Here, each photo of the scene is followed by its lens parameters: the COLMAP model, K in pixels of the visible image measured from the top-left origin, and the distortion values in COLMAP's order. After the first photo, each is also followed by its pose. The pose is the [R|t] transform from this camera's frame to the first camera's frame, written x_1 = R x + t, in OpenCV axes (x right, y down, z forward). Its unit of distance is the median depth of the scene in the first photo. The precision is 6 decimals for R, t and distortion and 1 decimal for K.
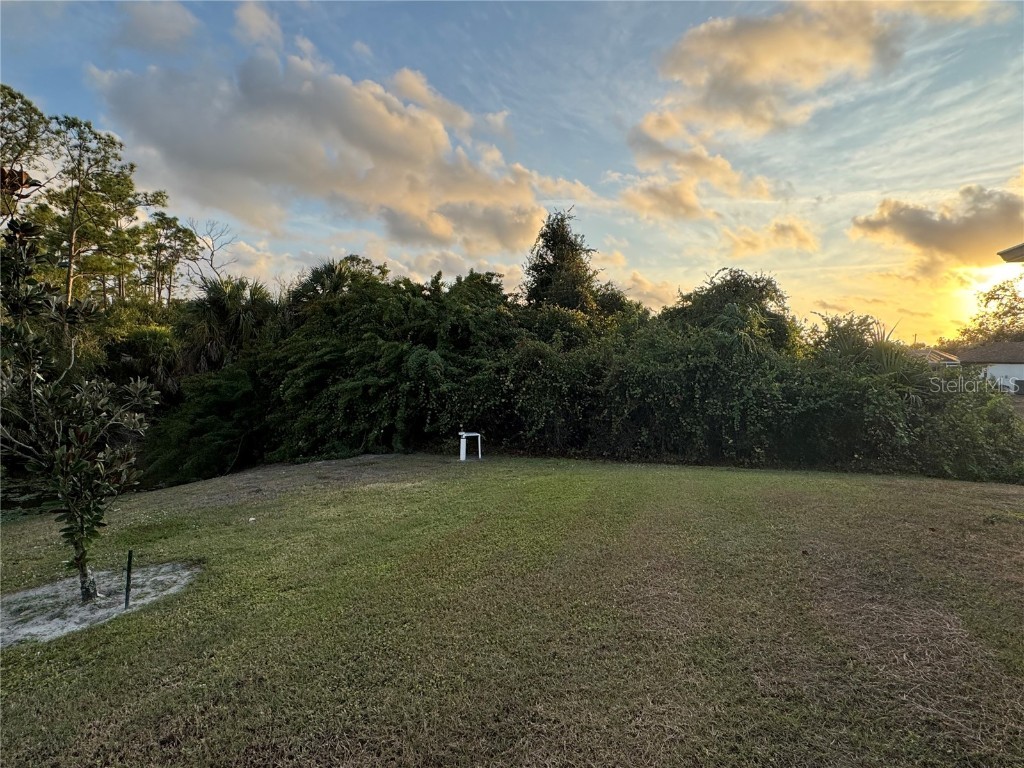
lens RADIAL K [[559.9, 0, 507.8], [0, 559.9, 383.2], [0, 0, 1]] dist [-0.003345, 0.000716]
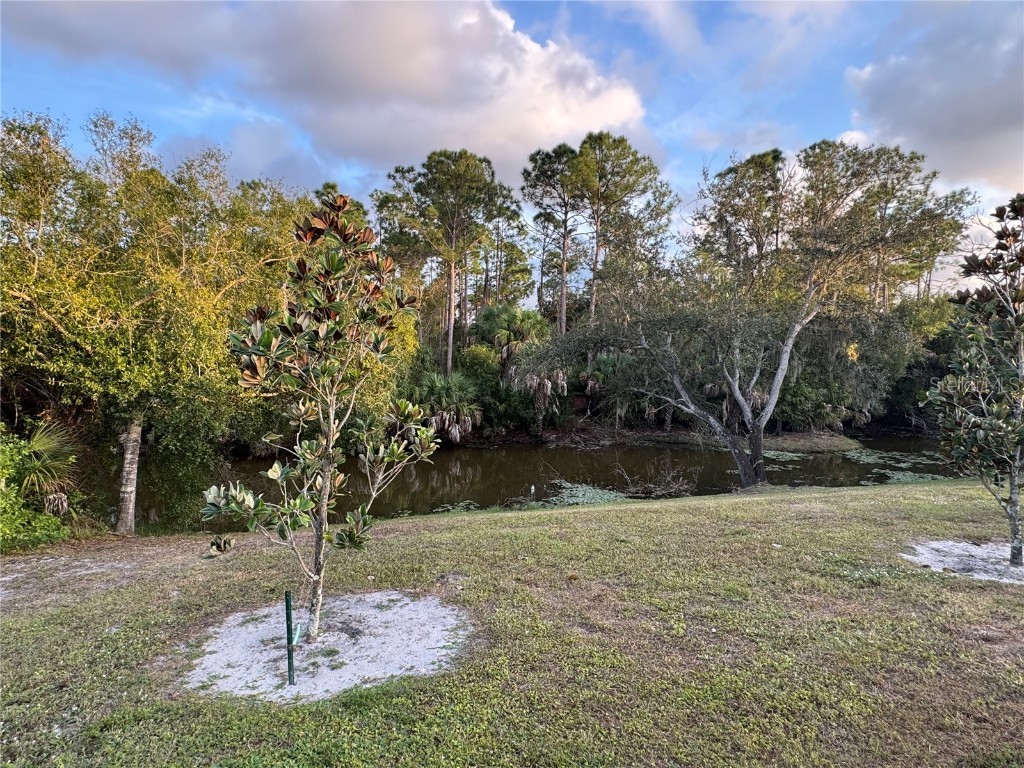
lens RADIAL K [[559.9, 0, 507.8], [0, 559.9, 383.2], [0, 0, 1]] dist [-0.003345, 0.000716]
pose [[0.449875, 0.020922, -0.892847, -0.192862], [-0.015811, 0.999755, 0.015460, 0.019225], [0.892952, 0.007162, 0.450096, -0.501976]]
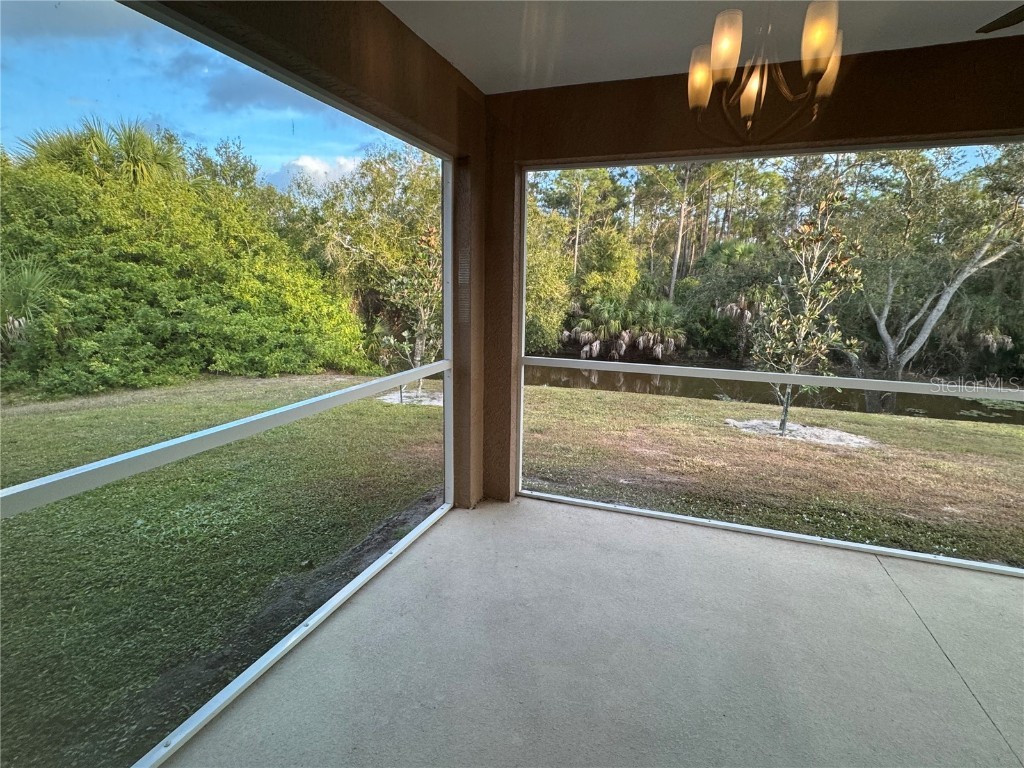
lens RADIAL K [[501.8, 0, 510.5], [0, 501.8, 386.7], [0, 0, 1]] dist [-0.002275, -0.000047]
pose [[-0.043748, 0.185352, -0.981698, 0.155088], [-0.050640, 0.980964, 0.187470, 0.005742], [0.997758, 0.057915, -0.033529, -0.326888]]
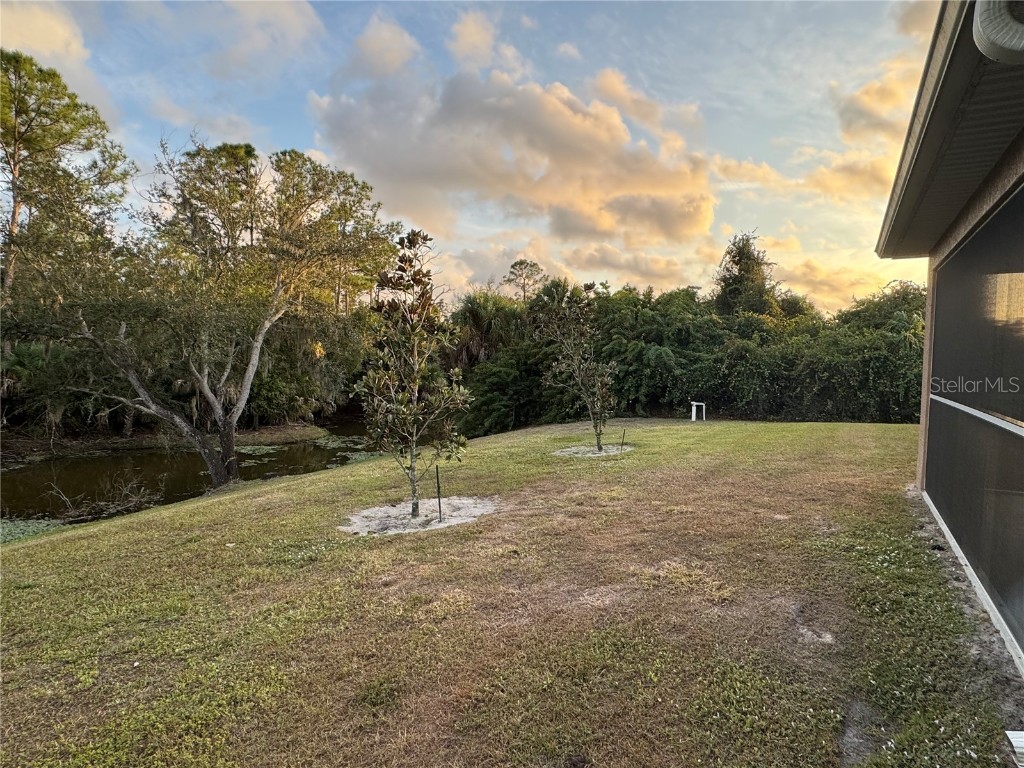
lens RADIAL K [[559.9, 0, 507.8], [0, 559.9, 383.2], [0, 0, 1]] dist [-0.003345, 0.000716]
pose [[0.971977, 0.010546, -0.234839, -0.180693], [-0.007659, 0.999884, 0.013199, 0.018483], [0.234951, -0.011030, 0.971945, -0.481738]]
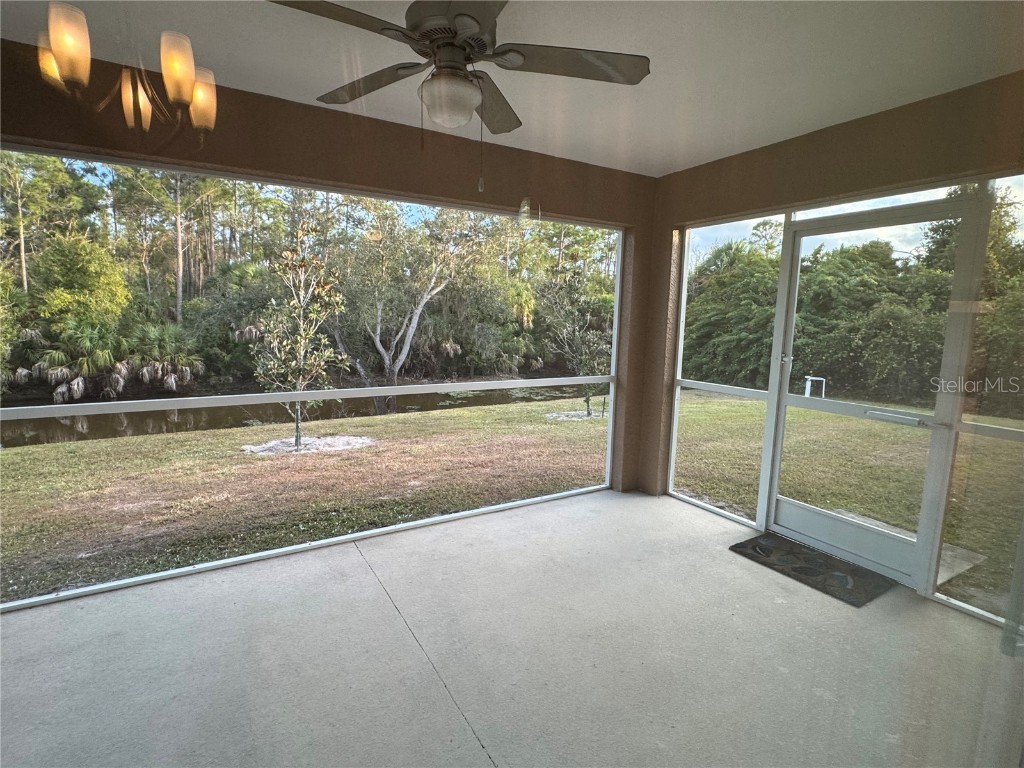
lens RADIAL K [[501.8, 0, 510.5], [0, 501.8, 386.7], [0, 0, 1]] dist [-0.002275, -0.000047]
pose [[0.739279, 0.094787, -0.666695, 0.163246], [-0.030310, 0.993724, 0.107672, 0.004855], [0.672717, -0.059392, 0.737512, -0.300704]]
